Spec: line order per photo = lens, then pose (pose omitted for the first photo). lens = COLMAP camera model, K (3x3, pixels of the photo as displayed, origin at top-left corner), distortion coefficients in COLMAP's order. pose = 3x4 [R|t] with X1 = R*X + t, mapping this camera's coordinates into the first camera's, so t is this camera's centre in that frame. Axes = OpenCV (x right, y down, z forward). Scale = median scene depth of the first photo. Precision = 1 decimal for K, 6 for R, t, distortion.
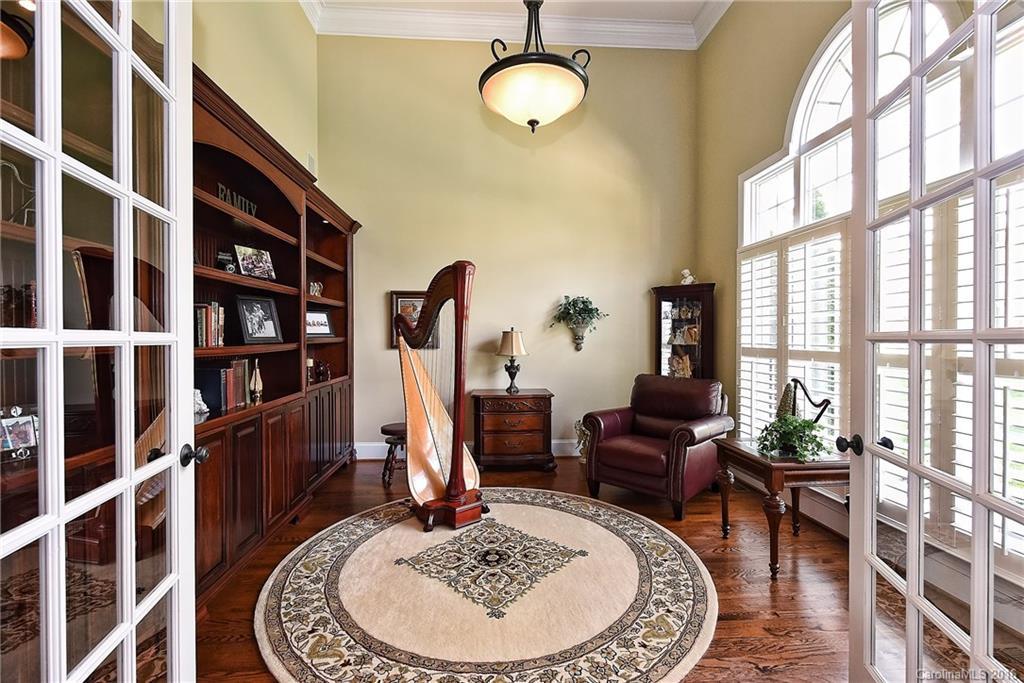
lens RADIAL K [[468.6, 0, 512.7], [0, 468.6, 340.0], [0, 0, 1]] dist [-0.005351, -0.000554]
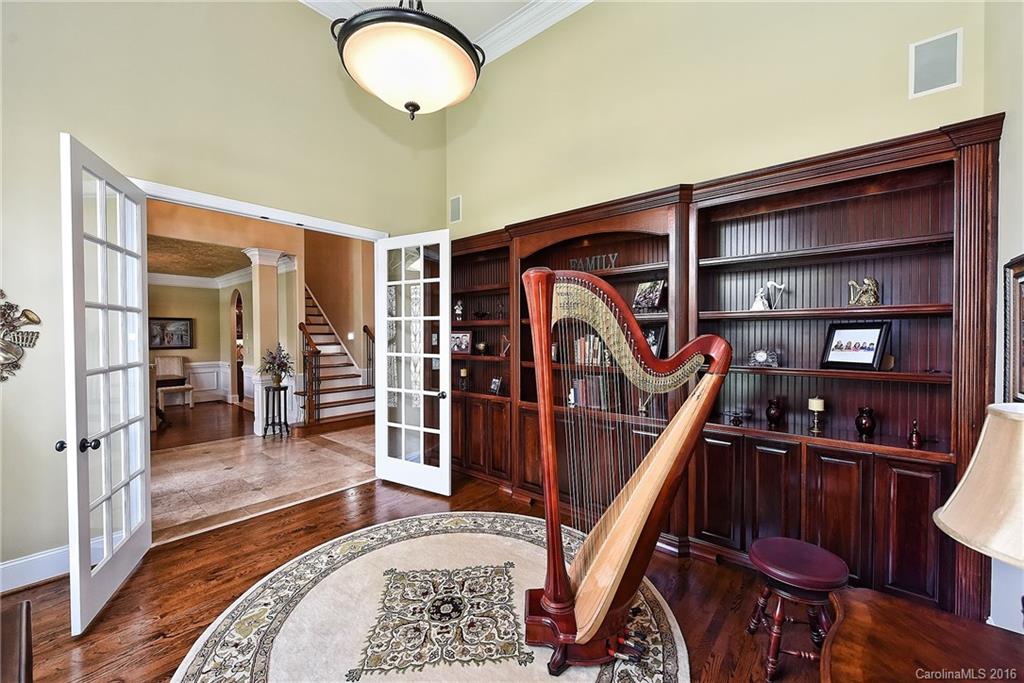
lens RADIAL K [[401.7, 0, 516.1], [0, 401.7, 339.7], [0, 0, 1]] dist [-0.000355, -0.000027]
pose [[-0.698009, 0.014263, -0.715947, 0.468876], [-0.001198, 0.999777, 0.021085, -0.096426], [0.716088, 0.015576, -0.697836, 1.818914]]
